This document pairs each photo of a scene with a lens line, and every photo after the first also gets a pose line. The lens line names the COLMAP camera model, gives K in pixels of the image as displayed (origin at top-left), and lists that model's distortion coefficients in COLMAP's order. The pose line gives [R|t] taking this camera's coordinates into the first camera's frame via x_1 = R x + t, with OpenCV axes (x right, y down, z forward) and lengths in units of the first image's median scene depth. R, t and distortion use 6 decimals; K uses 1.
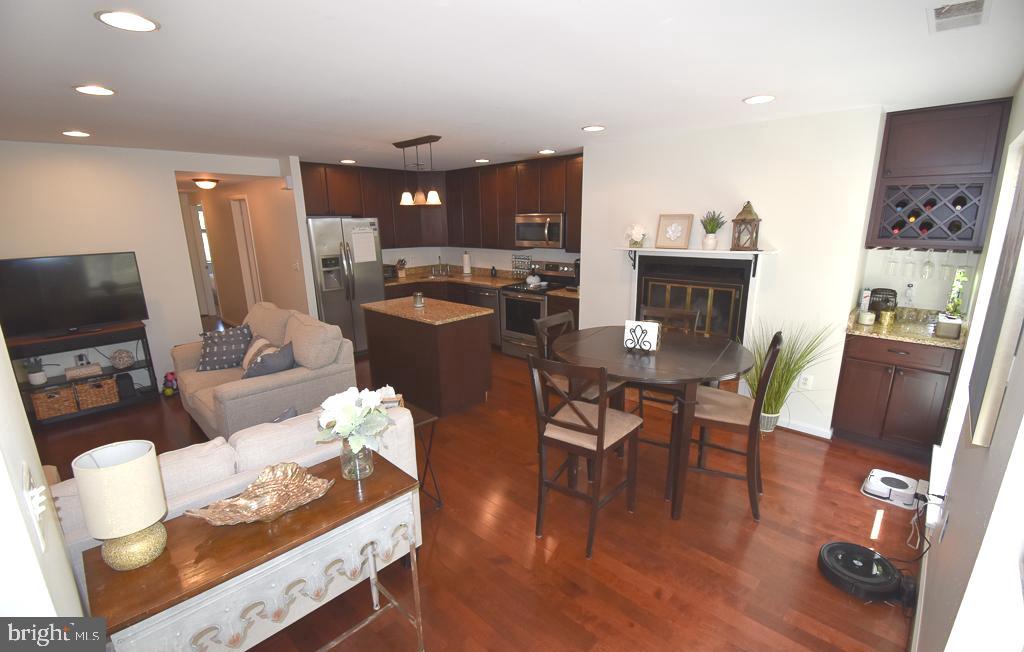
lens RADIAL K [[449.8, 0, 512.0], [0, 449.8, 326.0], [0, 0, 1]] dist [0.000159, -0.017773]
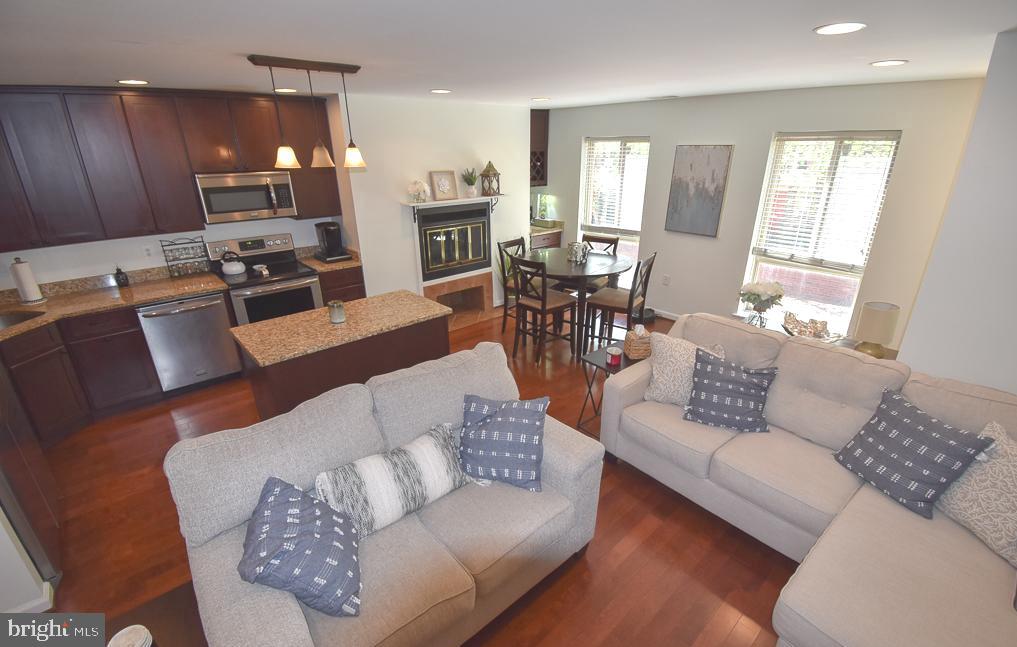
lens RADIAL K [[446.7, 0, 508.5], [0, 446.7, 323.5], [0, 0, 1]] dist [0.000159, -0.017773]
pose [[0.065641, -0.365215, 0.928606, -0.665175], [0.219818, 0.913044, 0.343556, -0.184433], [-0.973330, 0.181573, 0.140214, 0.545870]]
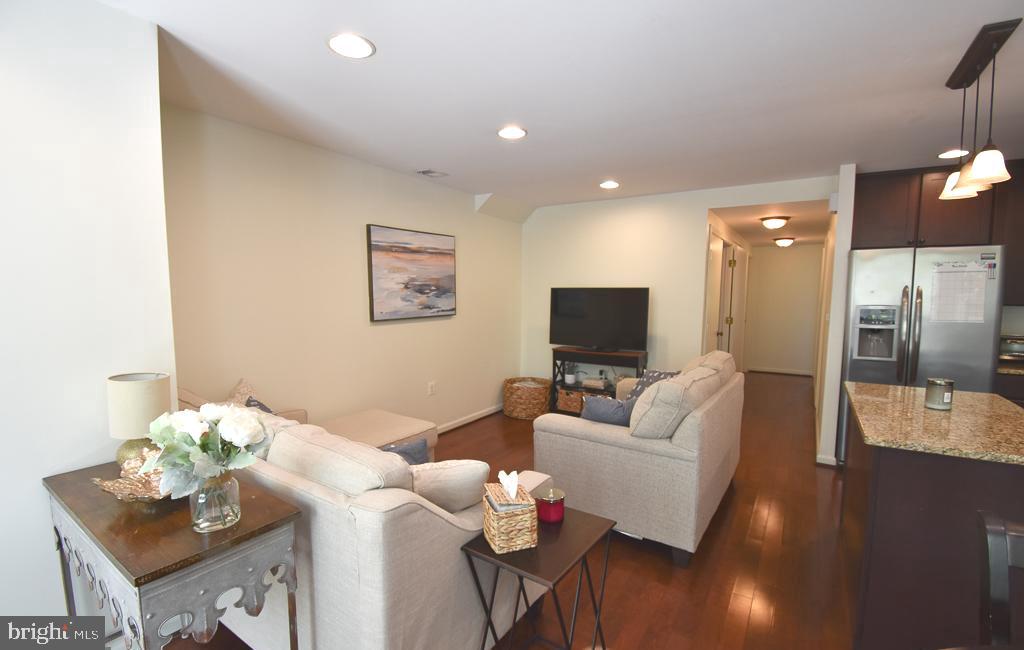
lens RADIAL K [[449.8, 0, 512.0], [0, 449.8, 325.0], [0, 0, 1]] dist [0.000159, -0.017773]
pose [[0.178734, 0.085090, -0.980211, 0.126356], [-0.229001, 0.972491, 0.042664, -0.037634], [0.956877, 0.216844, 0.193303, 0.381221]]
